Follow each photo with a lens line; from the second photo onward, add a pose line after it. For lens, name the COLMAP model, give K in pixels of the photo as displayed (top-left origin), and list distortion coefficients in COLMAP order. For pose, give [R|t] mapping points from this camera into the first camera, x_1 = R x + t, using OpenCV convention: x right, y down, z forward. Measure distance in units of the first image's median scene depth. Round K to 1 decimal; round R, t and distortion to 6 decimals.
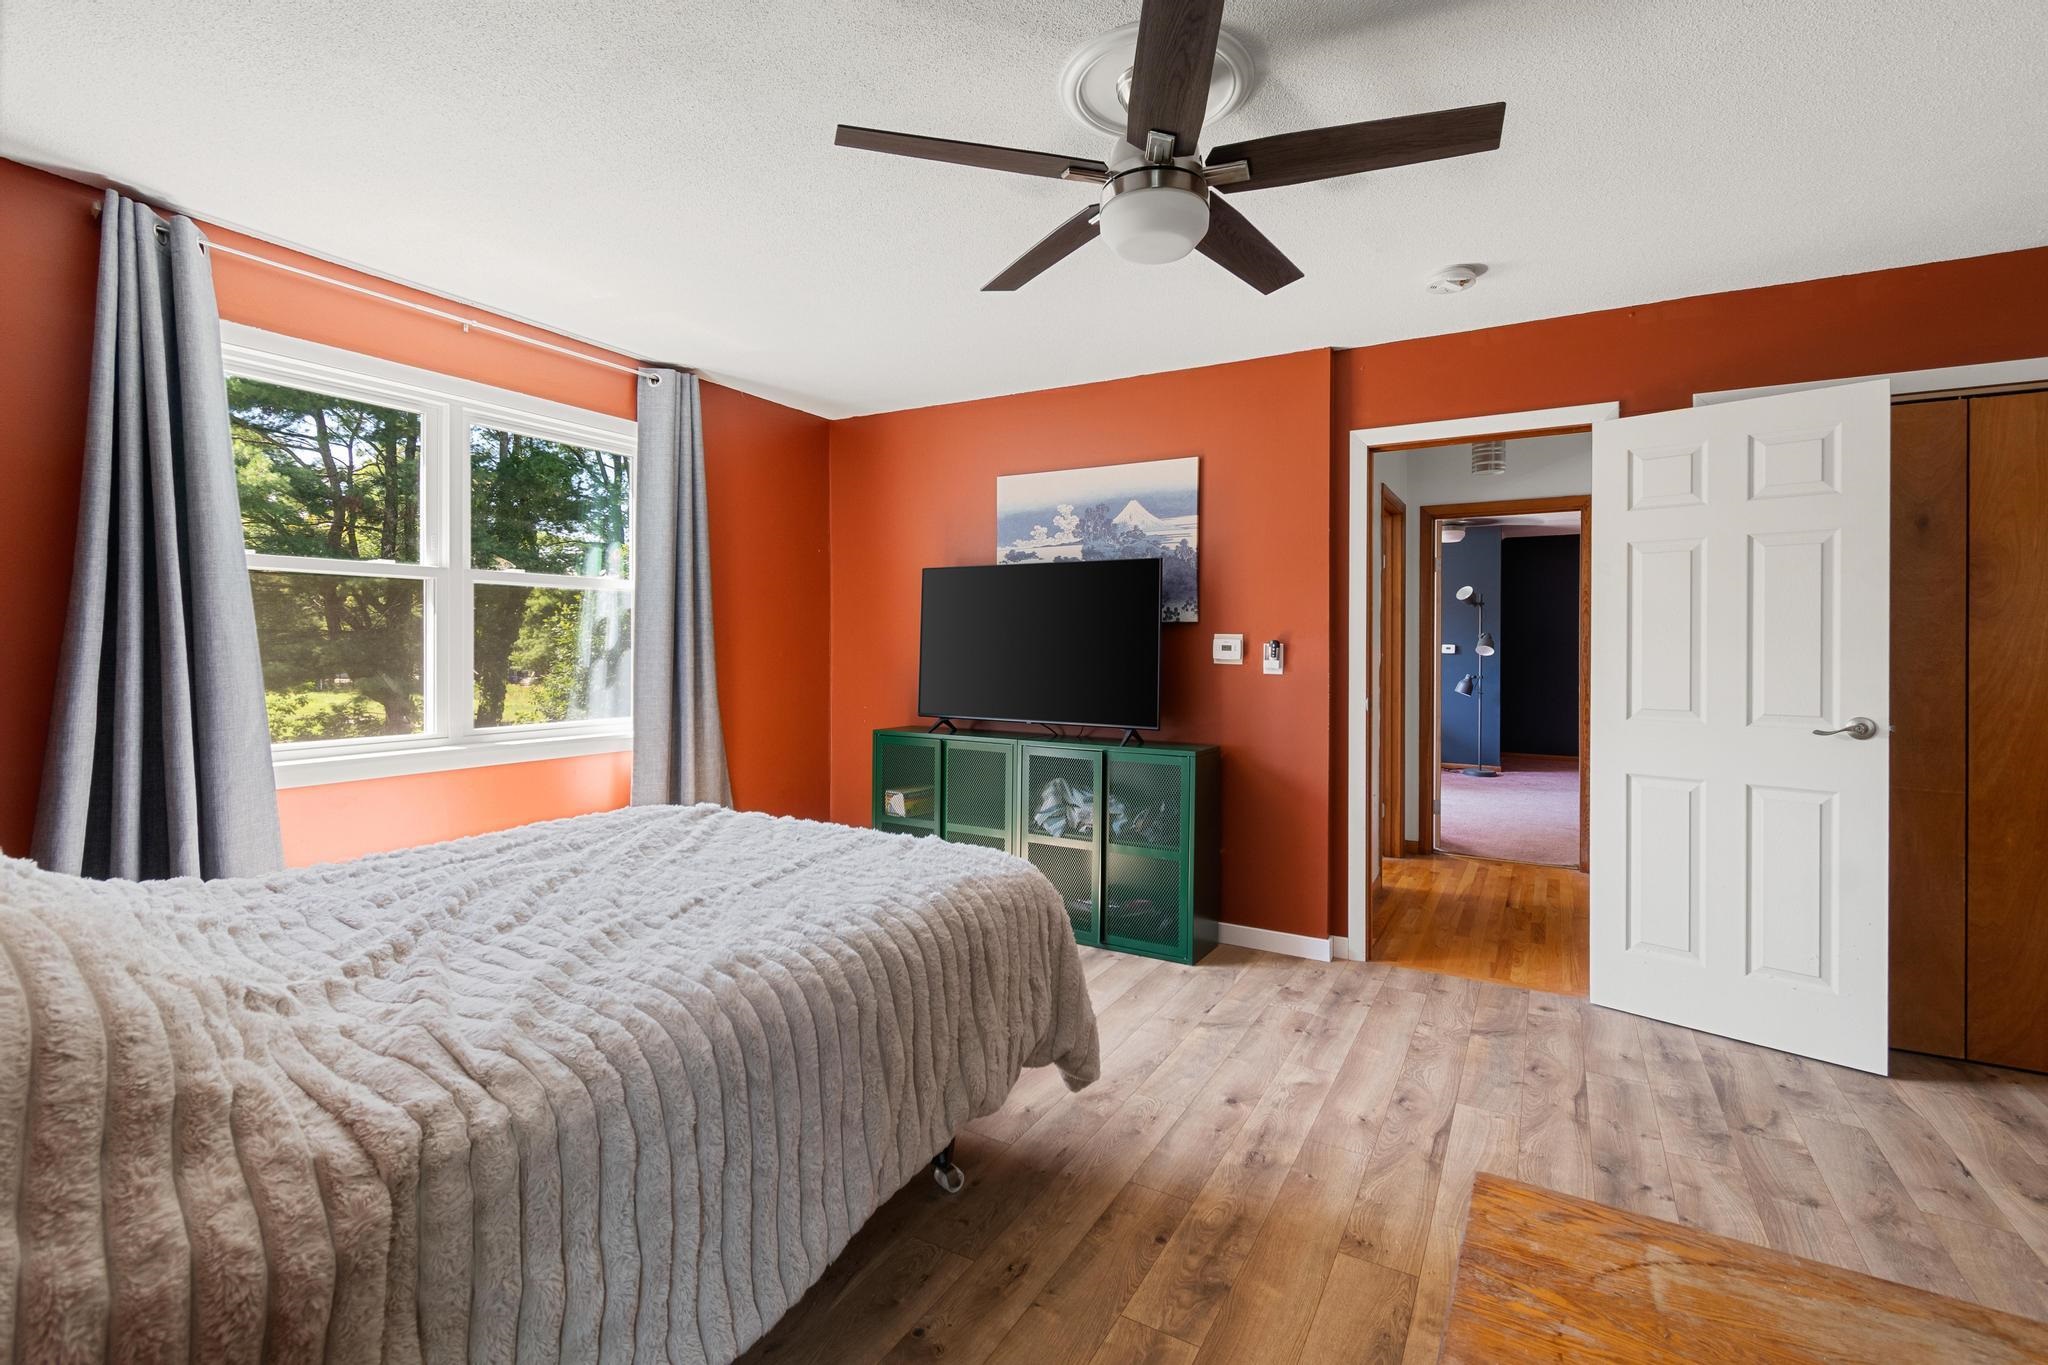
lens RADIAL K [[909.4, 0, 1029.6], [0, 909.4, 645.9], [0, 0, 1]] dist [0.001229, -0.001103]
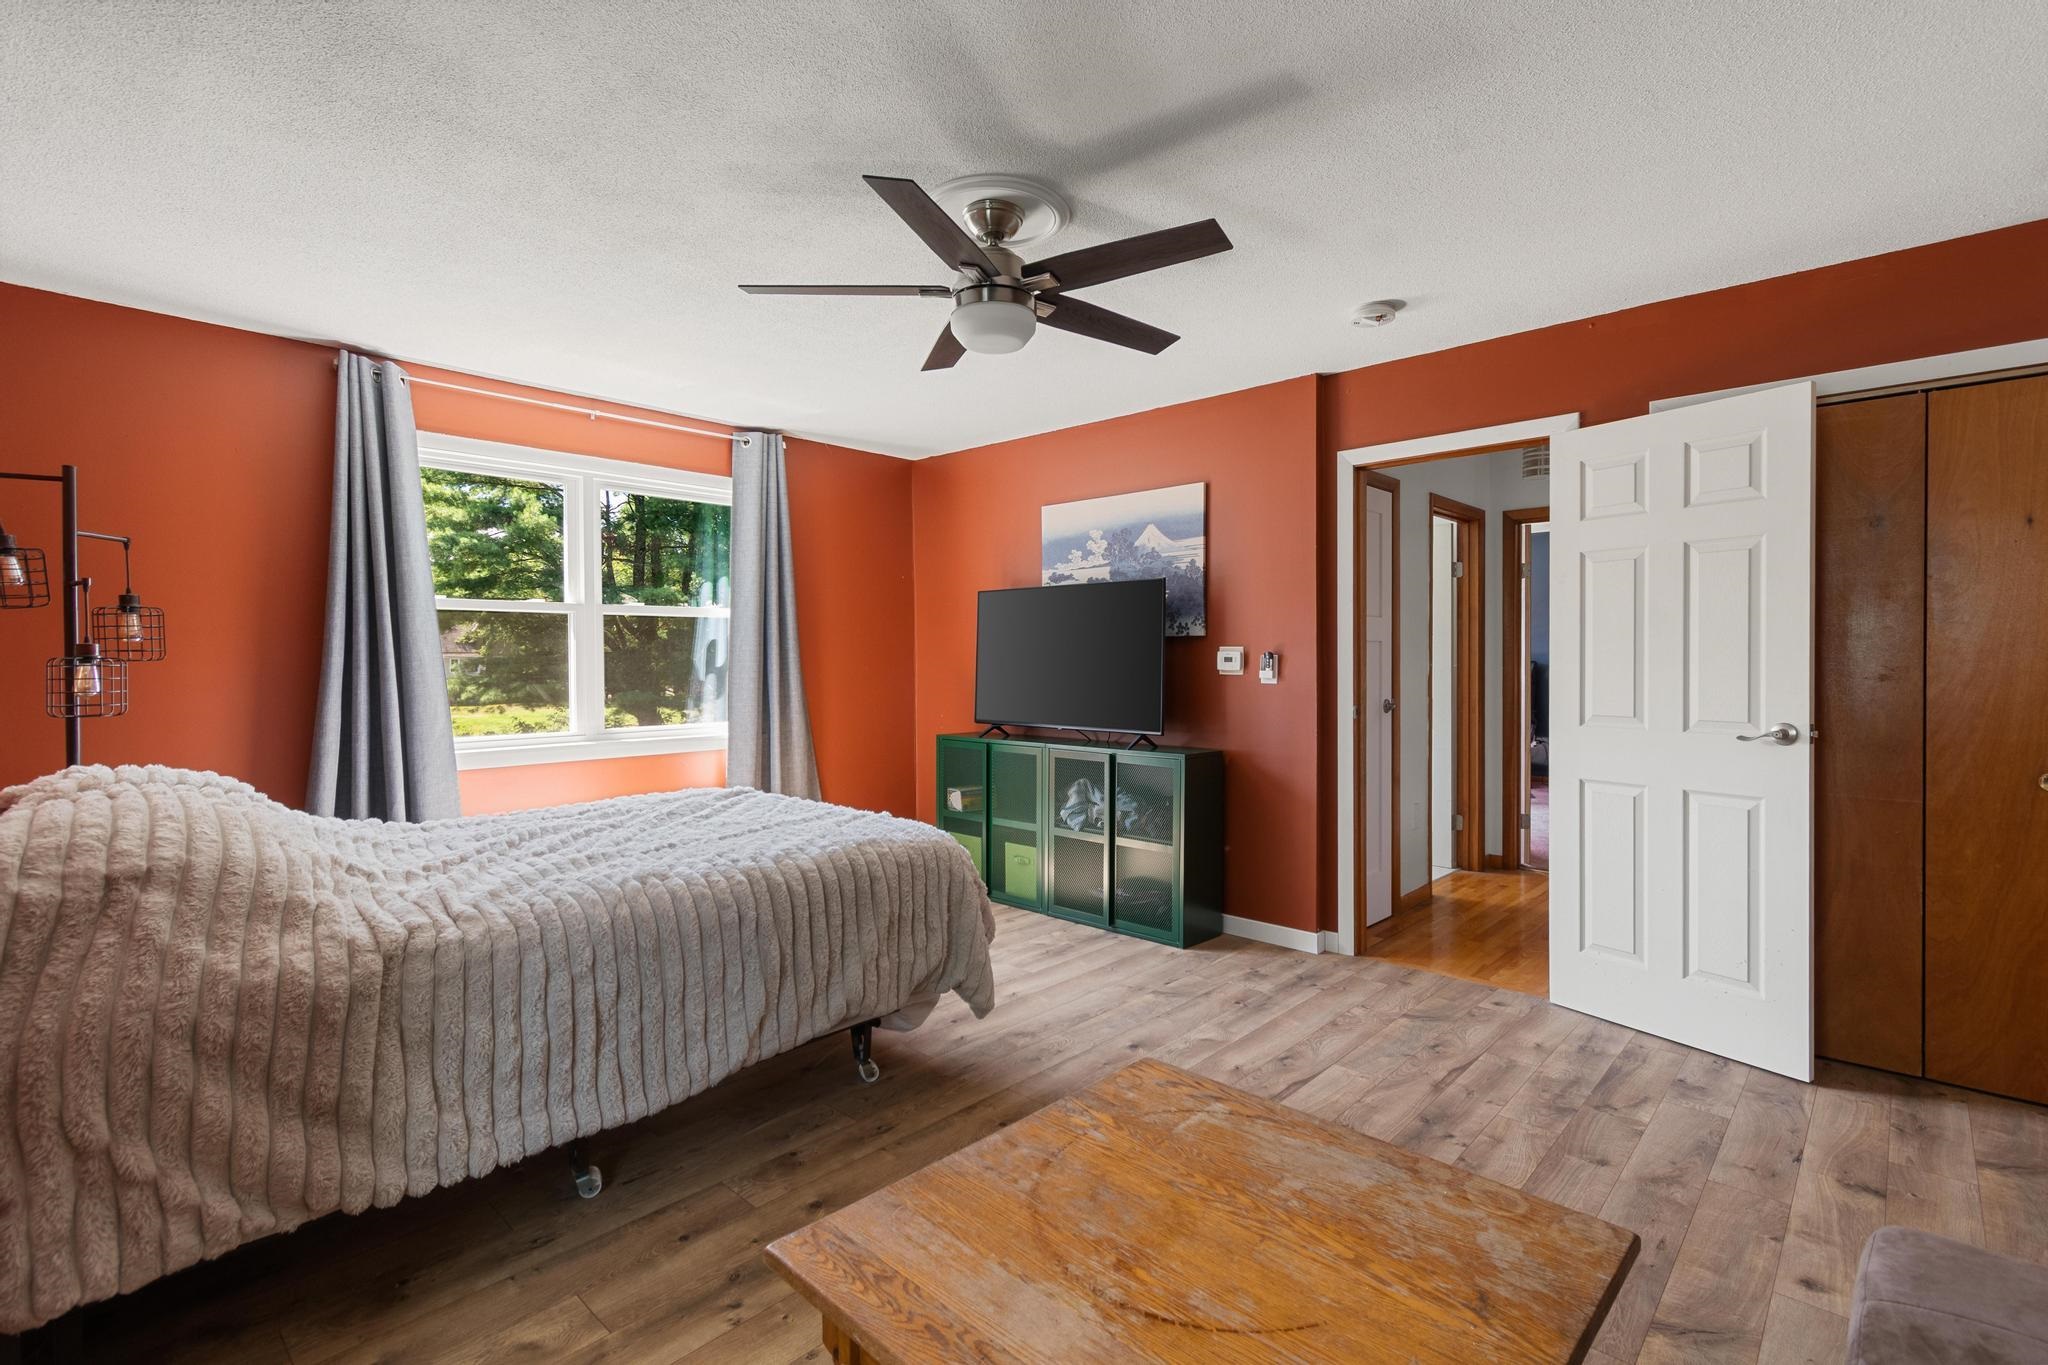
lens RADIAL K [[941.5, 0, 1037.3], [0, 941.5, 669.5], [0, 0, 1]] dist [0.002770, 0.000719]
pose [[0.974434, -0.007947, -0.224534, 0.351981], [0.010221, 0.999908, 0.008967, 0.002338], [0.224442, -0.011032, 0.974425, -0.192697]]
